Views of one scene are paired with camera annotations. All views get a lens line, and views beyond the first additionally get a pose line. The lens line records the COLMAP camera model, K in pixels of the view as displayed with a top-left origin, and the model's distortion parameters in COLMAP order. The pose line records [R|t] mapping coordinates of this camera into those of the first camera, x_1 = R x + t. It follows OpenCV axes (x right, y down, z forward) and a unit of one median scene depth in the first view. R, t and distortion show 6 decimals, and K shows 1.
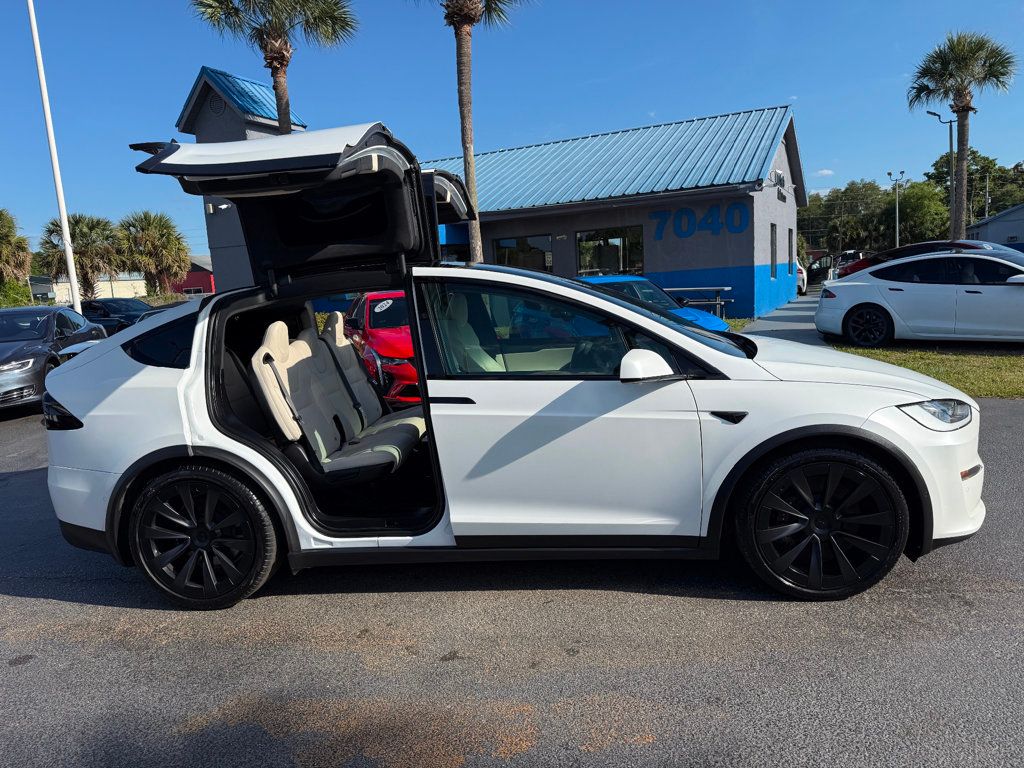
lens RADIAL K [[731.9, 0, 514.6], [0, 731.9, 375.3], [0, 0, 1]] dist [0.011648, -0.018989]
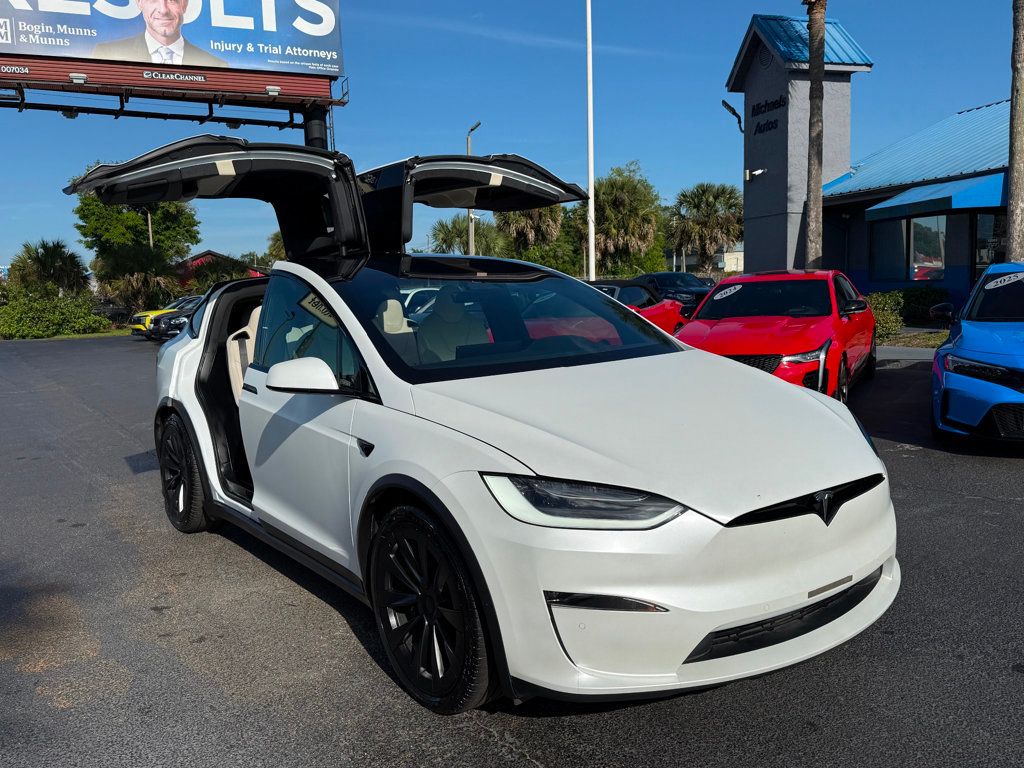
lens RADIAL K [[869.8, 0, 516.5], [0, 869.8, 386.4], [0, 0, 1]] dist [-0.010257, 0.001012]
pose [[0.657849, 0.122961, -0.743045, 0.215546], [-0.102154, 0.992033, 0.073723, -0.019685], [0.746190, 0.027406, 0.665169, 0.087527]]
